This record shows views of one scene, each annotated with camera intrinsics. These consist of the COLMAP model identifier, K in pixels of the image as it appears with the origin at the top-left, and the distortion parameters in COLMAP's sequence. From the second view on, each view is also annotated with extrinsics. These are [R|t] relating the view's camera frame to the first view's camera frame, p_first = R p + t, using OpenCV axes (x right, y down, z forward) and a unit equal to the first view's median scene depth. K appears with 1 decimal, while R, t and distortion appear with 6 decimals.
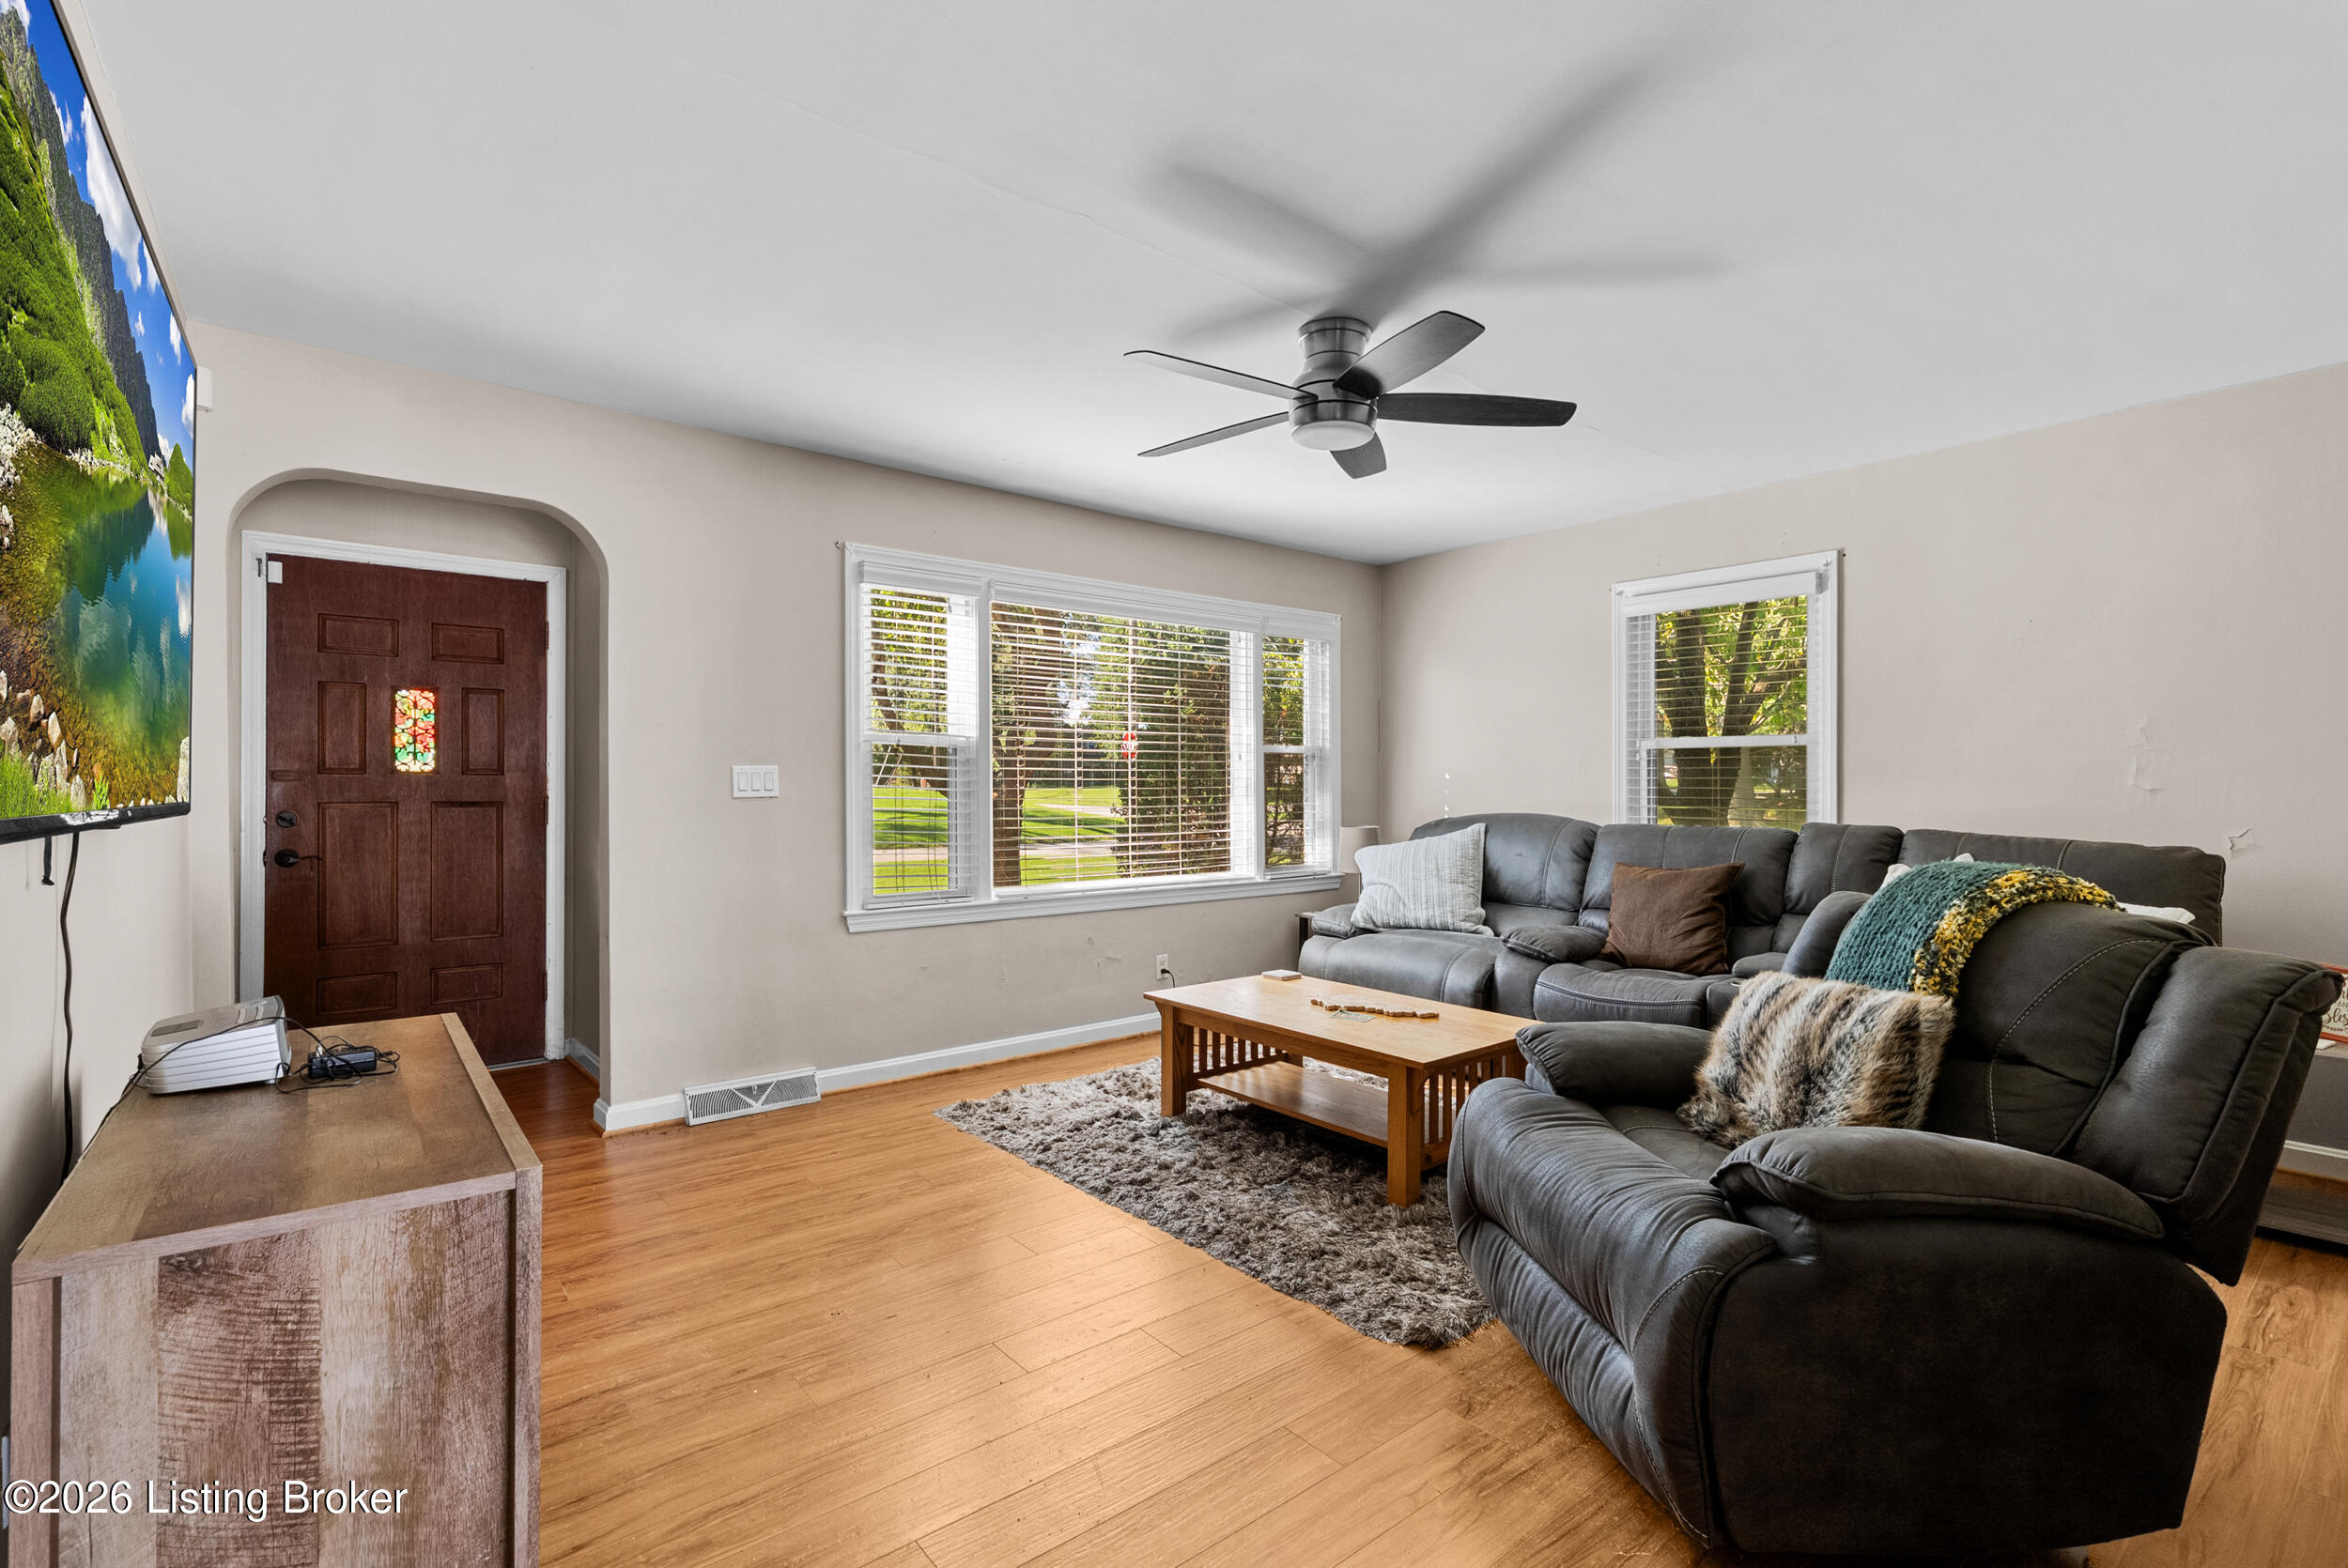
lens RADIAL K [[1056.5, 0, 1173.6], [0, 1056.5, 786.2], [0, 0, 1]] dist [-0.002527, 0.000911]
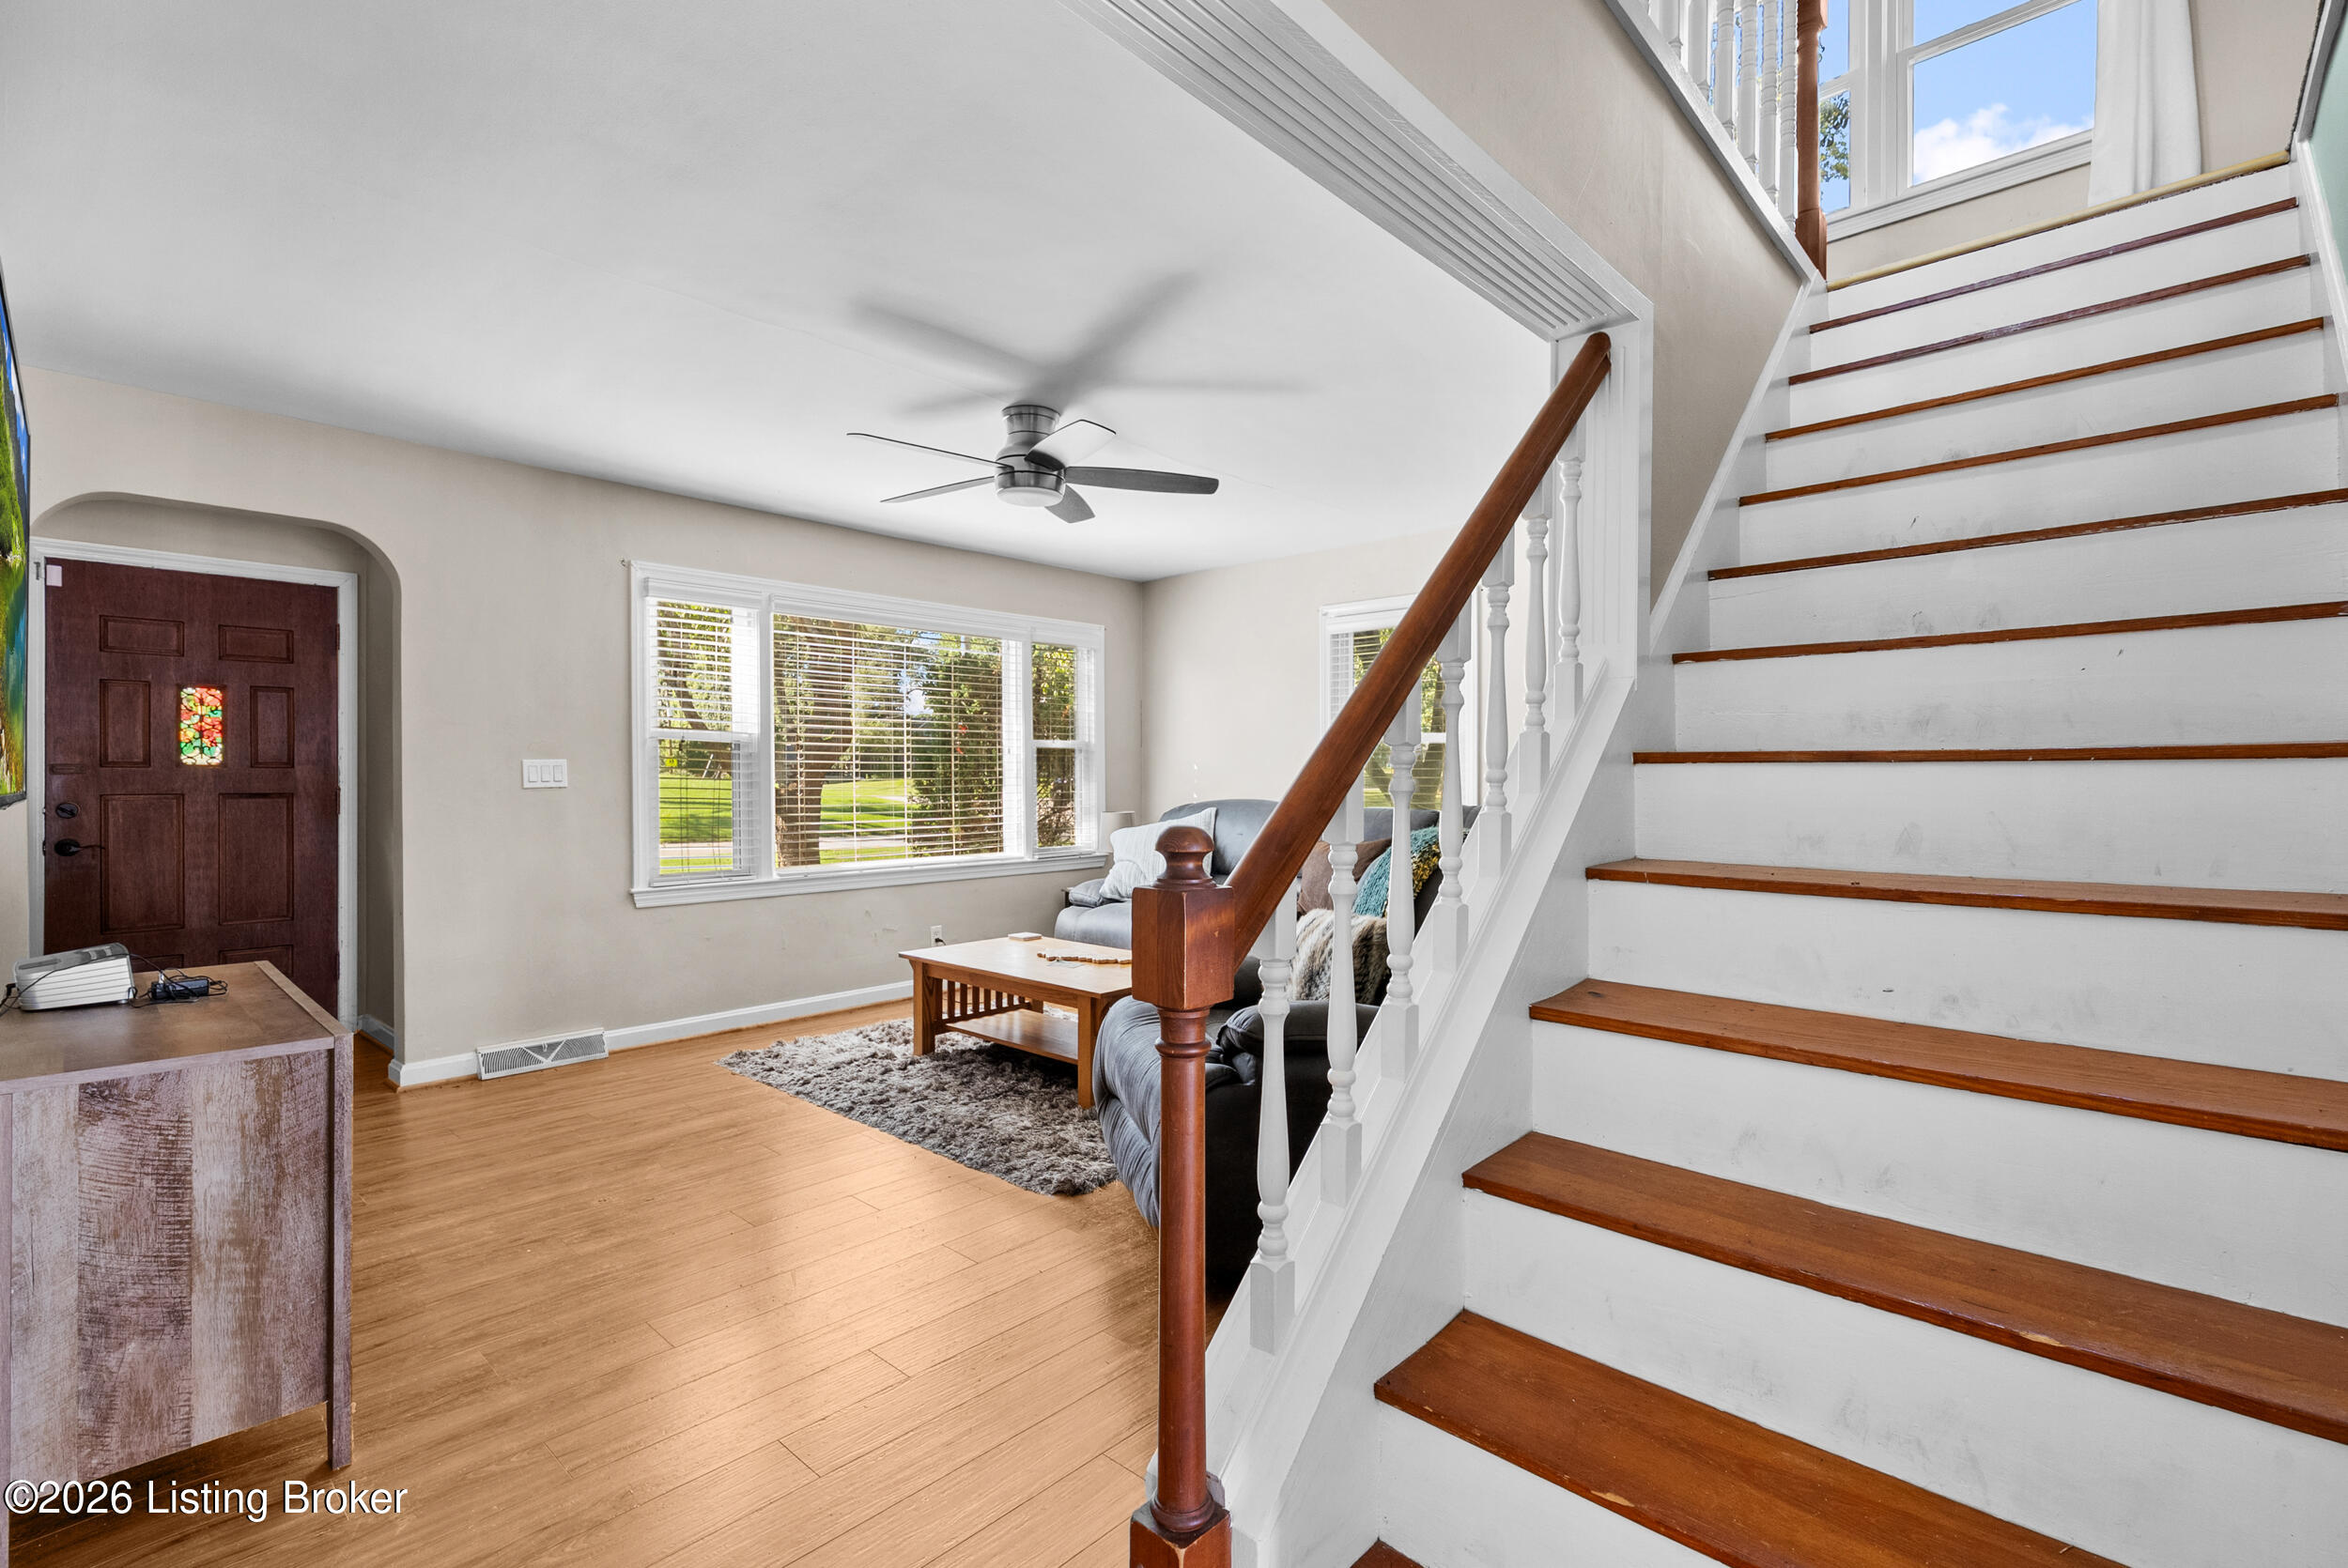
lens RADIAL K [[1056.5, 0, 1174.1], [0, 1056.5, 778.6], [0, 0, 1]] dist [-0.002527, 0.000911]
pose [[0.990193, -0.002903, 0.139676, 0.112211], [0.002700, 0.999995, 0.001646, 0.000904], [-0.139681, -0.001252, 0.990196, -0.208948]]
